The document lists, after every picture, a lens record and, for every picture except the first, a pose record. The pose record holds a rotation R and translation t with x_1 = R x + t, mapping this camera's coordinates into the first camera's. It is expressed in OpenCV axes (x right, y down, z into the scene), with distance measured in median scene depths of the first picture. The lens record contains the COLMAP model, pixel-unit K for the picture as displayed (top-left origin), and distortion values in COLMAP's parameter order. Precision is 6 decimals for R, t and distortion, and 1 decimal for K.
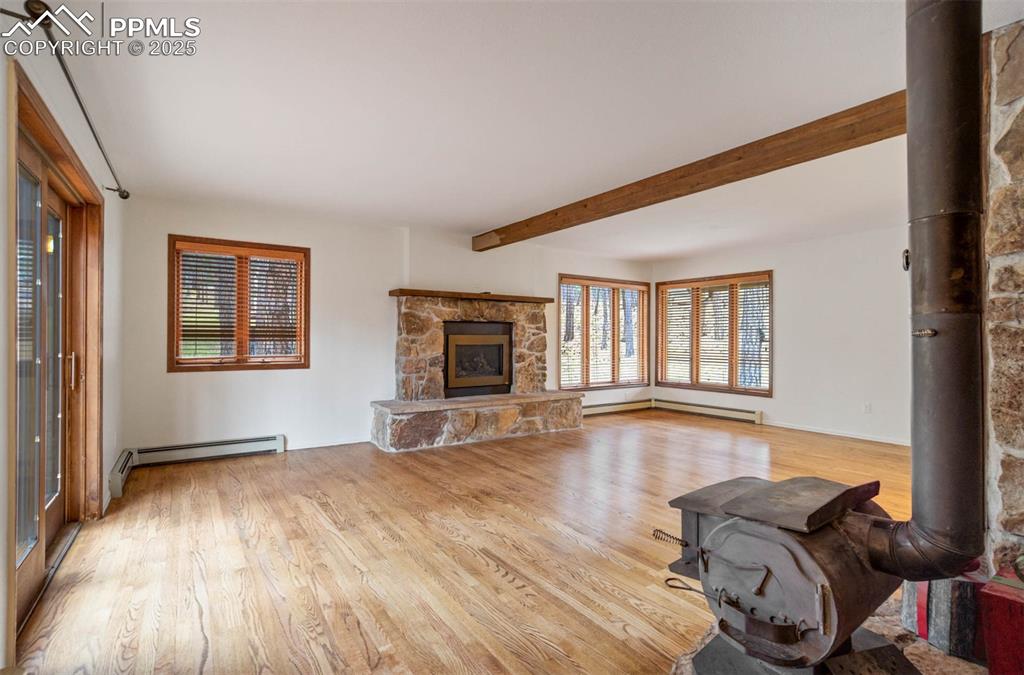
lens RADIAL K [[492.3, 0, 526.9], [0, 492.3, 335.4], [0, 0, 1]] dist [-0.036613, 0.000287]
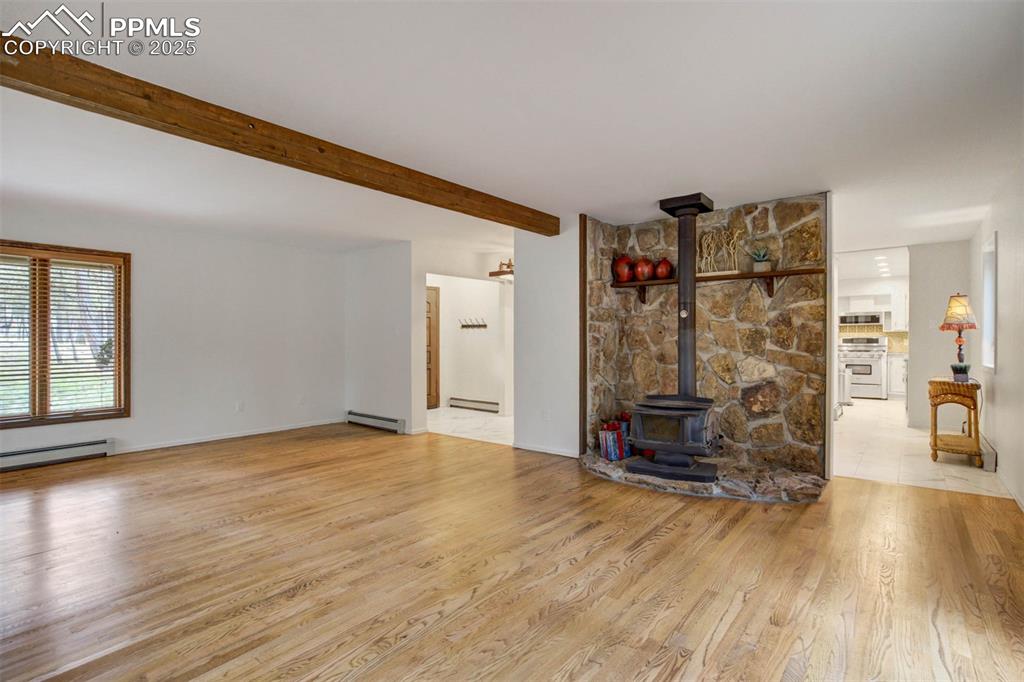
lens RADIAL K [[485.0, 0, 512.4], [0, 485.0, 344.3], [0, 0, 1]] dist [-0.041959, 0.024690]
pose [[-0.264402, -0.011502, 0.964344, -0.455309], [-0.002564, 0.999934, 0.011223, 0.000819], [-0.964409, 0.000495, -0.264414, 0.693825]]
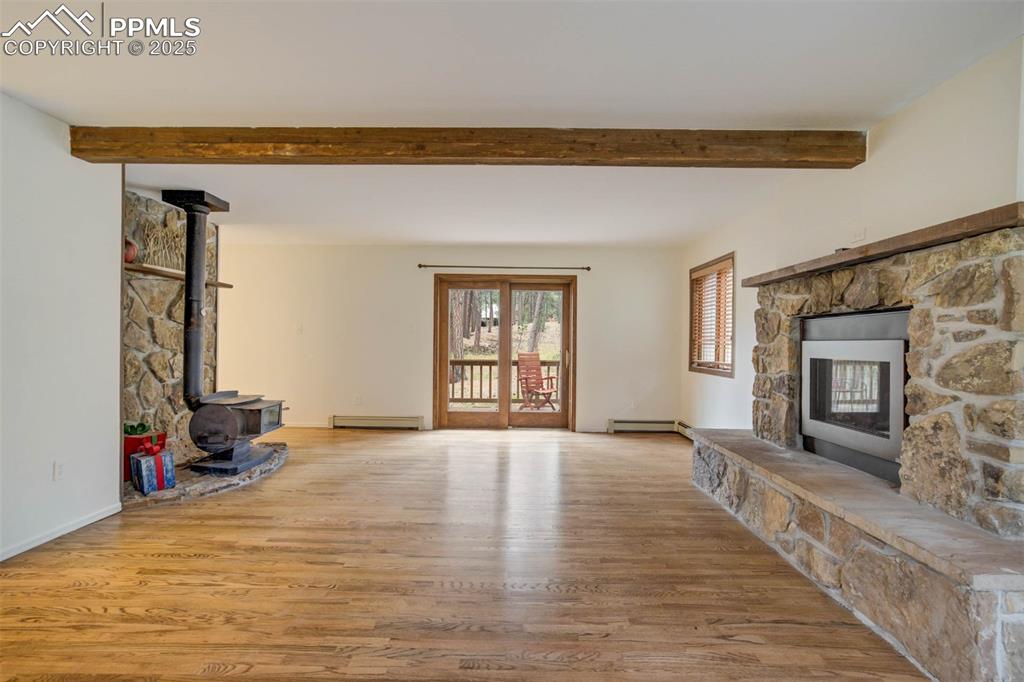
lens RADIAL K [[485.0, 0, 512.4], [0, 485.0, 344.3], [0, 0, 1]] dist [-0.041959, 0.024690]
pose [[-0.591433, -0.008793, -0.806306, 0.491893], [-0.011735, 0.999929, -0.002297, 0.007824], [0.806269, 0.008103, -0.591494, 1.057242]]
